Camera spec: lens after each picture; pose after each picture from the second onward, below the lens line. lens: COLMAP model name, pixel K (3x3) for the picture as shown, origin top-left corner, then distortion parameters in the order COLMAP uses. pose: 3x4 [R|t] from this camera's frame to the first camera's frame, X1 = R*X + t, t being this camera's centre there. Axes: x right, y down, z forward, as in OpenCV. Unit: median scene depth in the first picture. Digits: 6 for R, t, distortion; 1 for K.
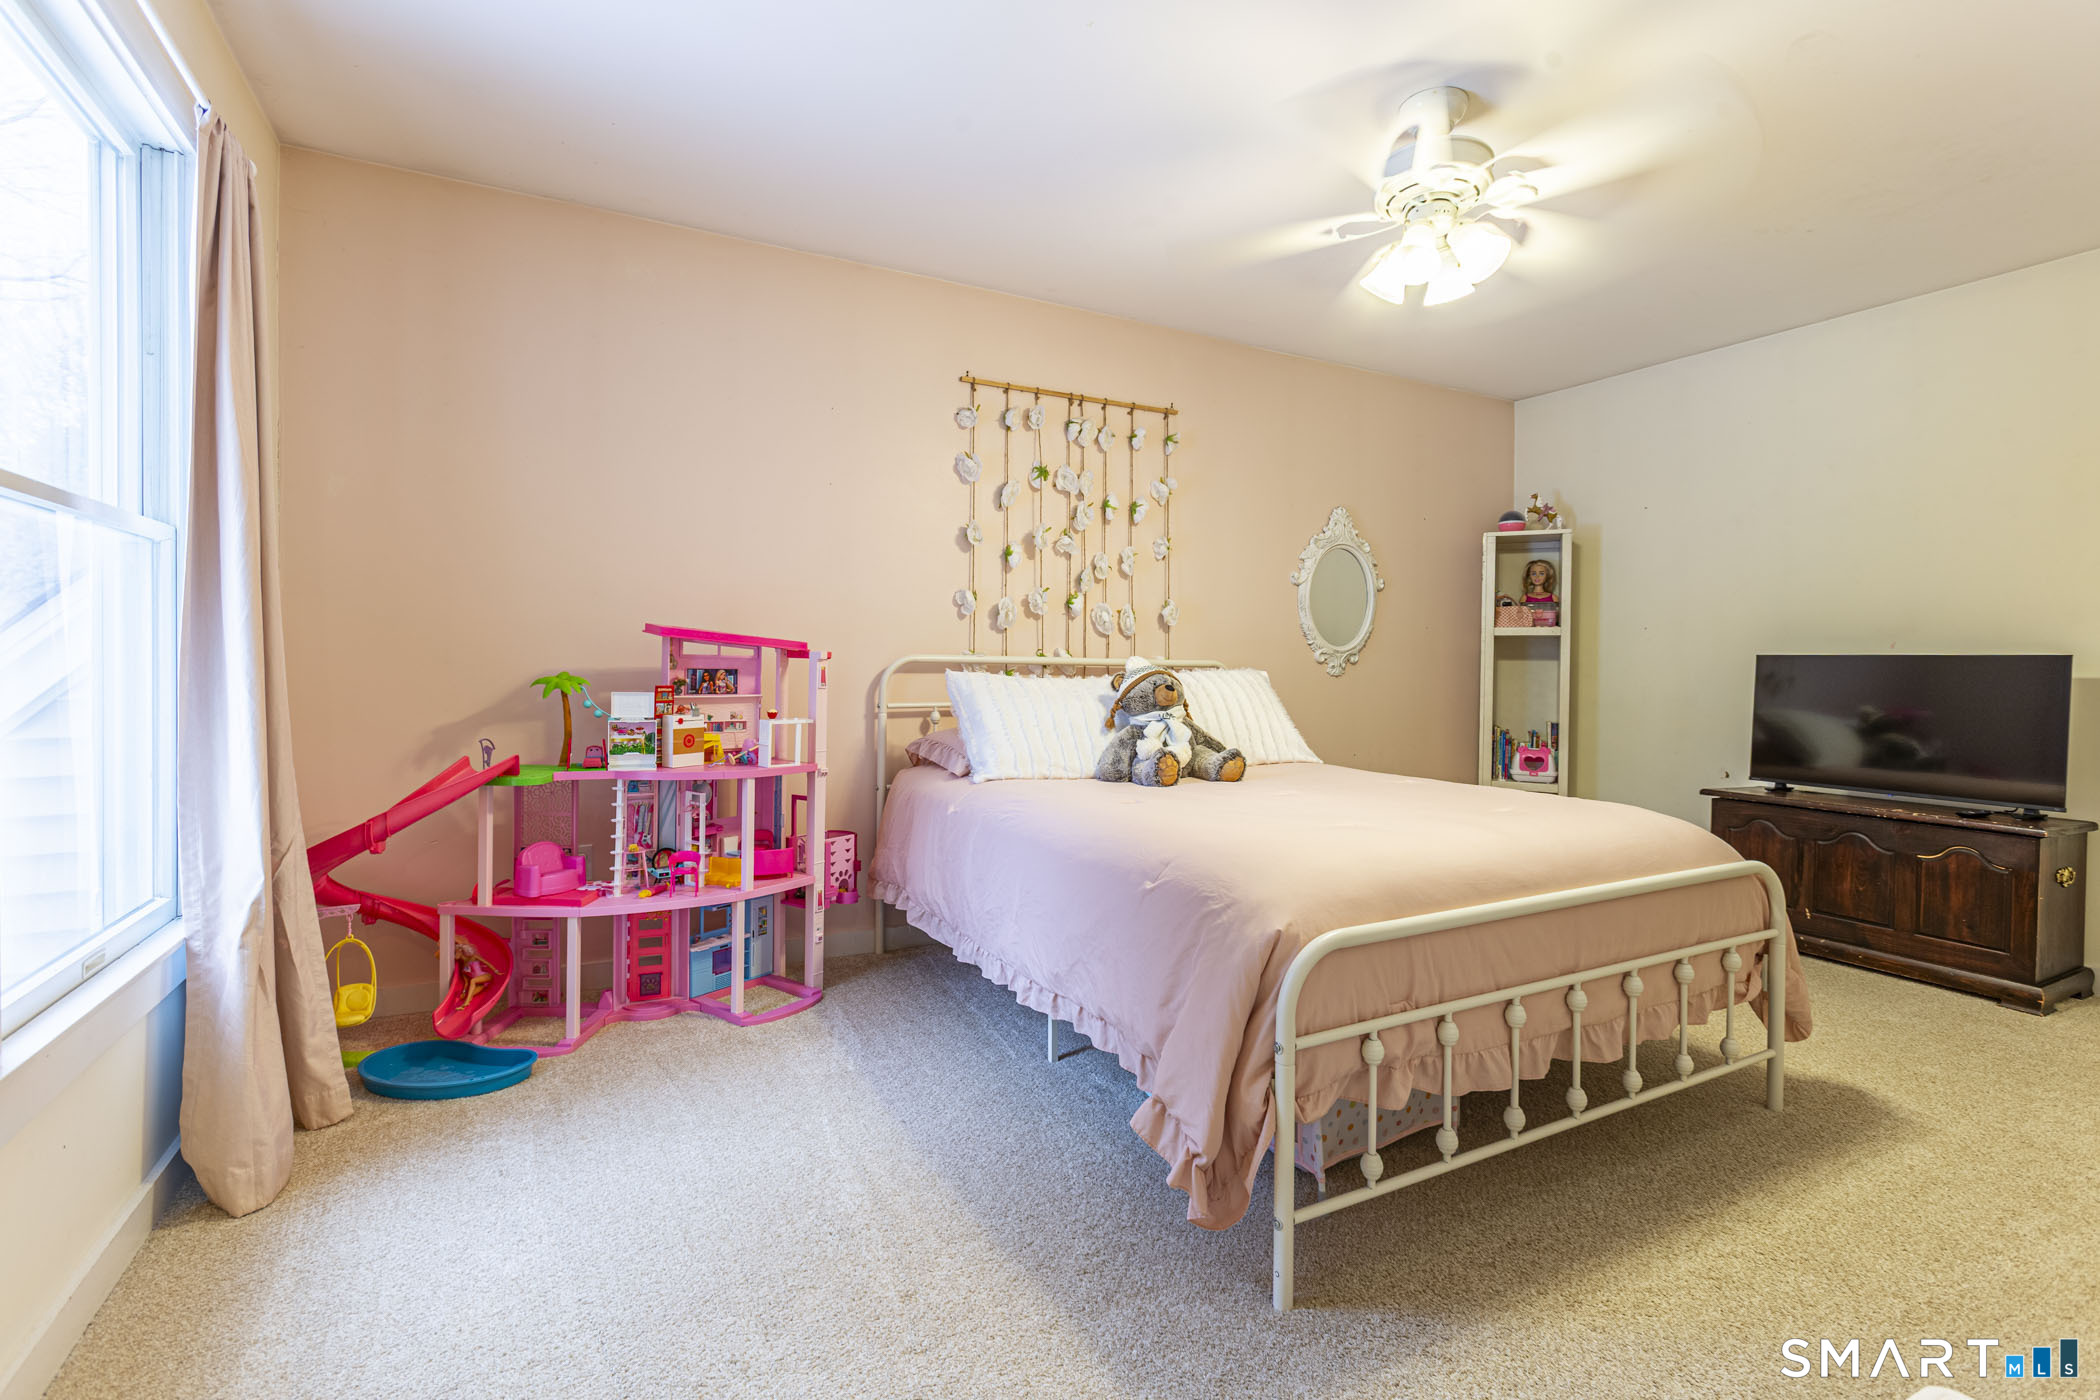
lens RADIAL K [[963.2, 0, 1051.6], [0, 963.2, 679.1], [0, 0, 1]] dist [0.001084, 0.000842]
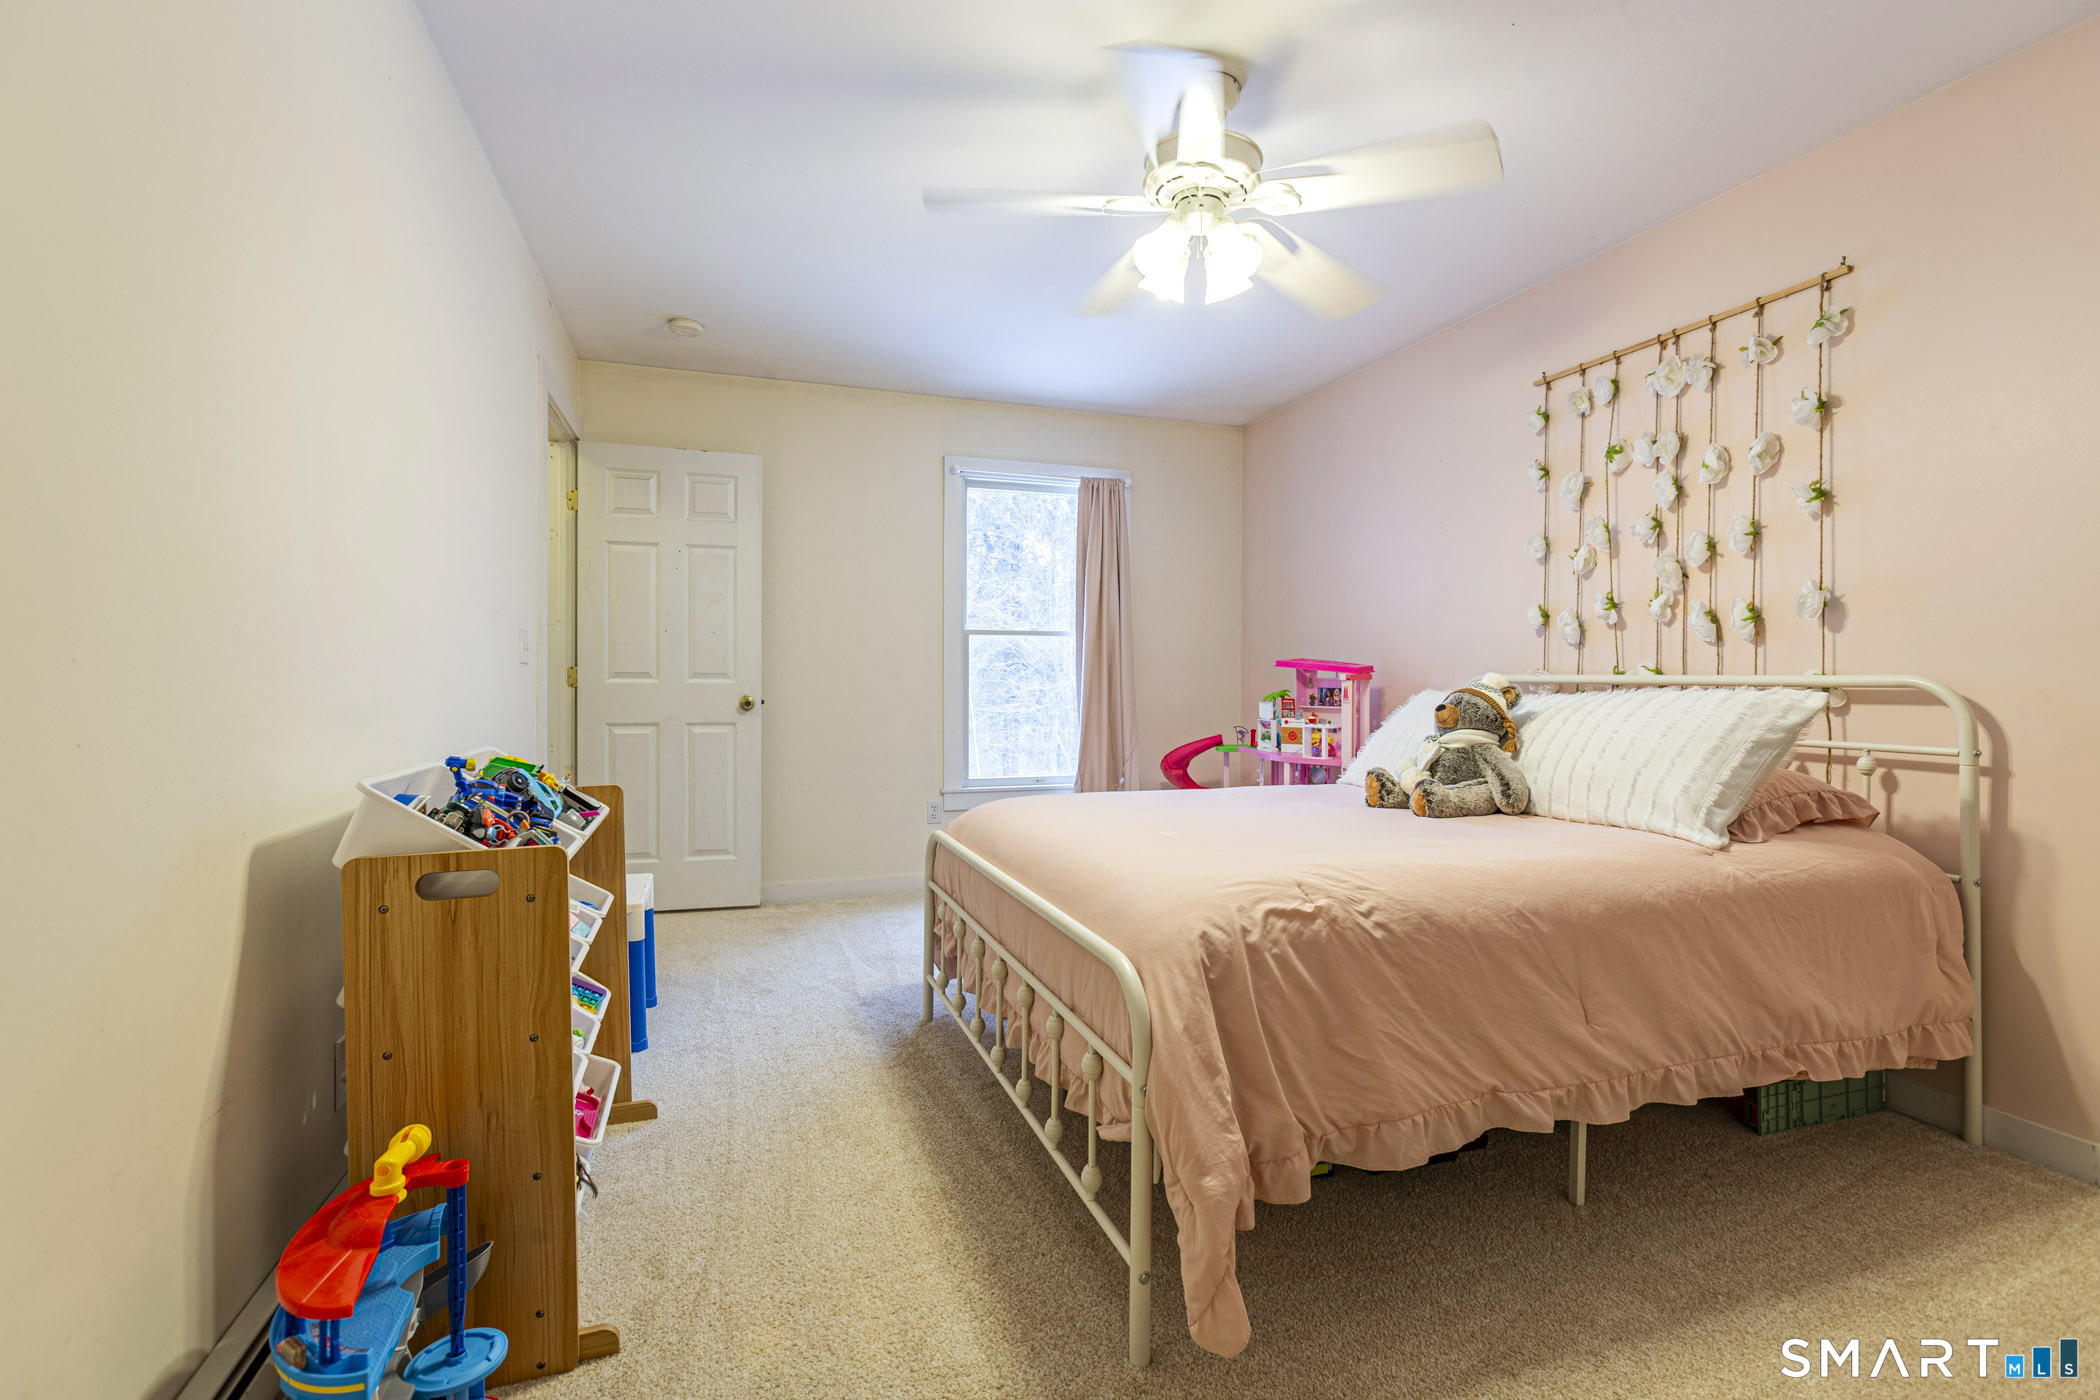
lens RADIAL K [[963.2, 0, 1051.6], [0, 963.2, 679.1], [0, 0, 1]] dist [0.001084, 0.000842]
pose [[-0.159683, -0.008636, -0.987131, 0.913988], [-0.014399, 0.999876, -0.006419, -0.007453], [0.987063, 0.013188, -0.159787, 0.679338]]
